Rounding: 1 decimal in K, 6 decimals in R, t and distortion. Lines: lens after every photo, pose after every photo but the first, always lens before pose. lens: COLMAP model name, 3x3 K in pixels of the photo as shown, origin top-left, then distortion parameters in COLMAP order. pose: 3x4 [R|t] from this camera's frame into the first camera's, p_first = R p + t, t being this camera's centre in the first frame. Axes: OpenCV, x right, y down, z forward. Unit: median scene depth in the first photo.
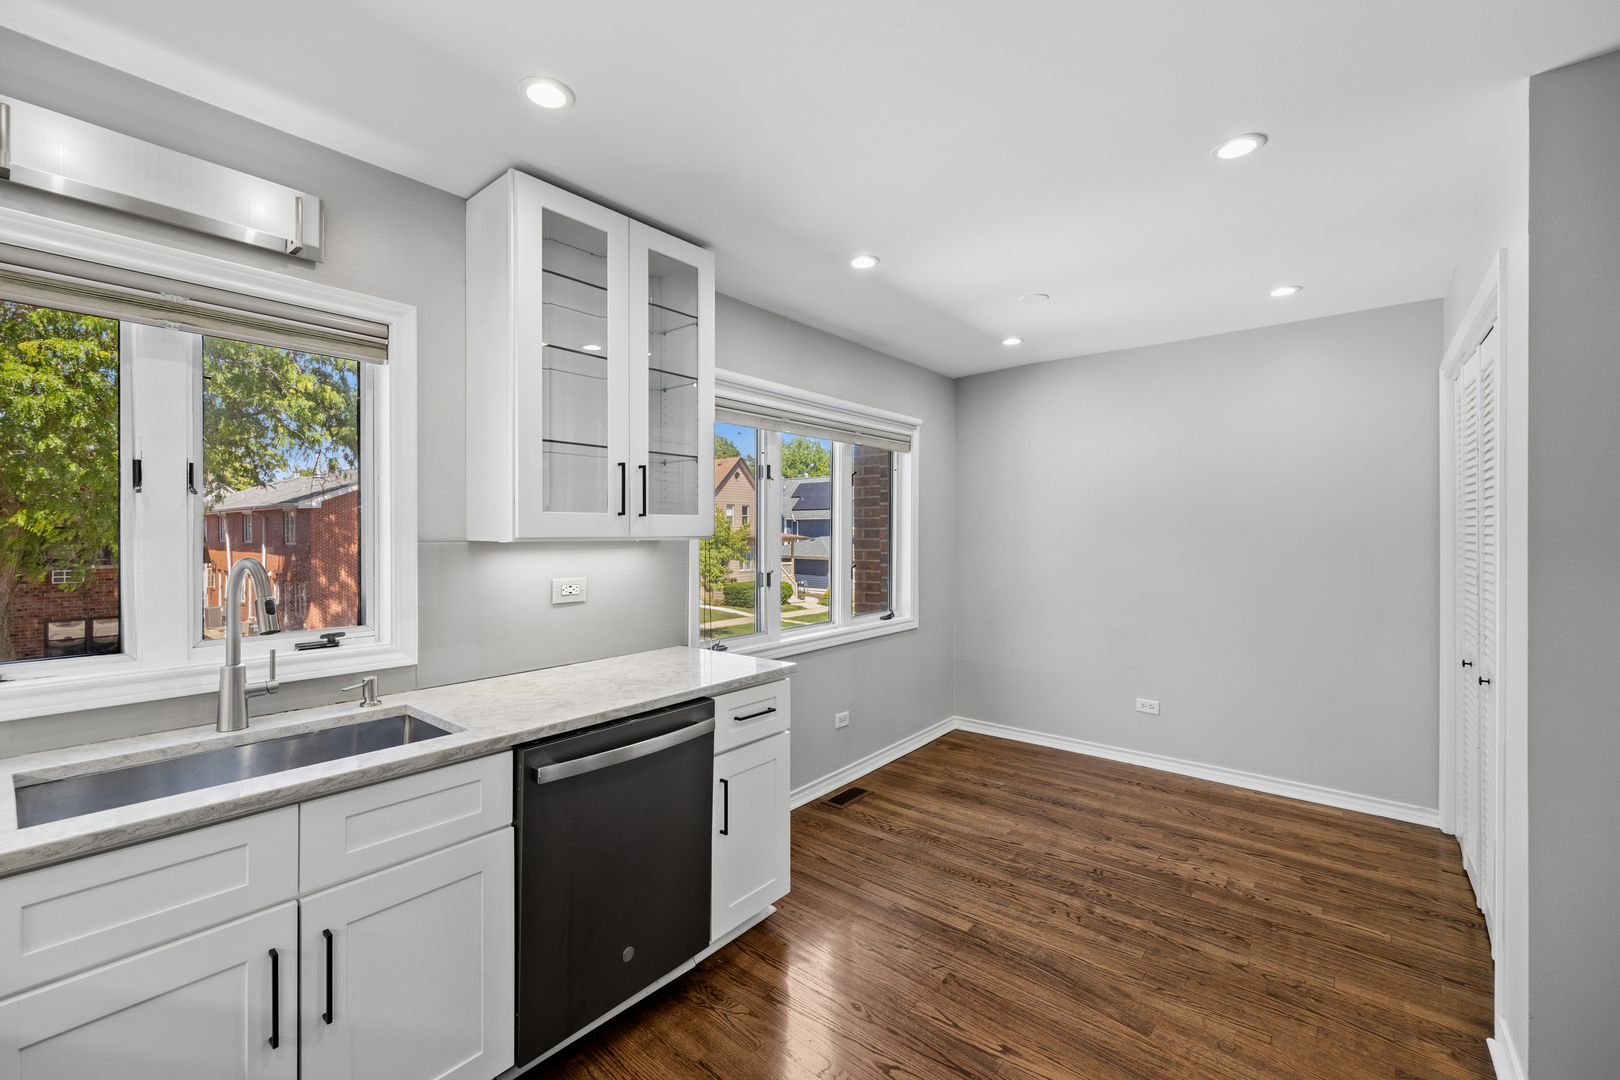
lens RADIAL K [[672.0, 0, 811.0], [0, 672.0, 531.2], [0, 0, 1]] dist [-0.004296, 0.001486]
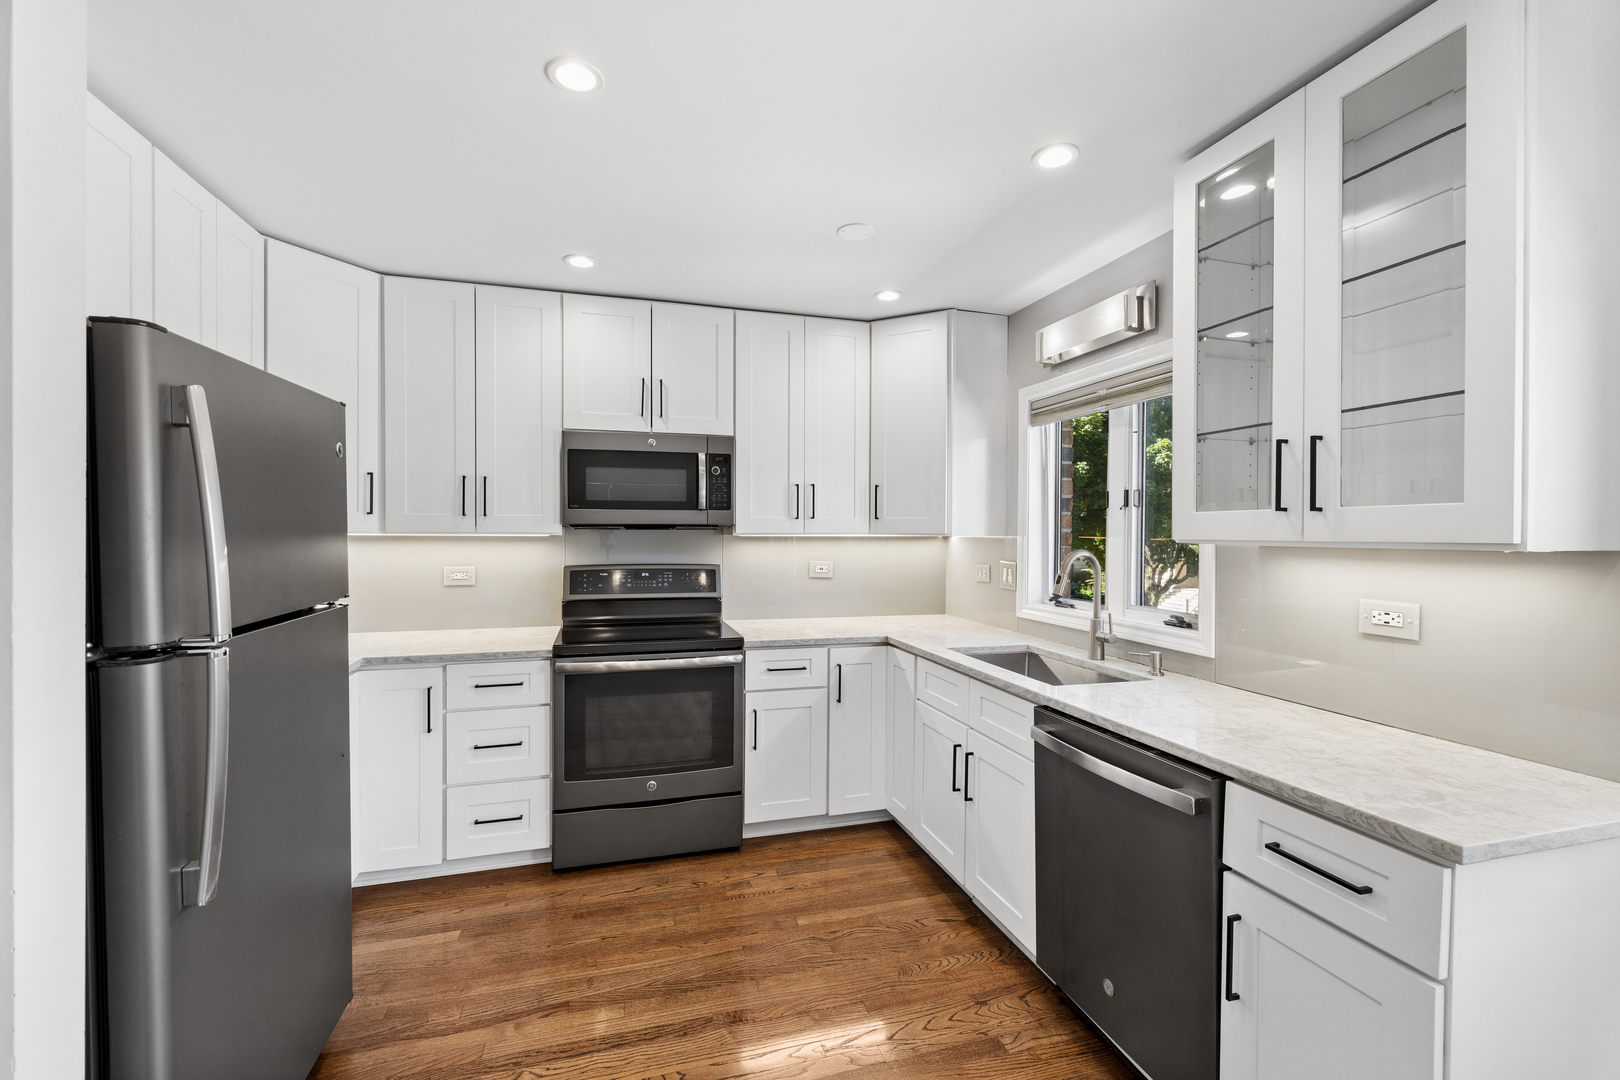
lens RADIAL K [[672.0, 0, 810.9], [0, 672.0, 540.1], [0, 0, 1]] dist [-0.004296, 0.001486]
pose [[-0.563213, 0.001974, -0.826309, 0.649102], [-0.008313, 0.999933, 0.008055, 0.006638], [0.826270, 0.011405, -0.563159, 1.049940]]
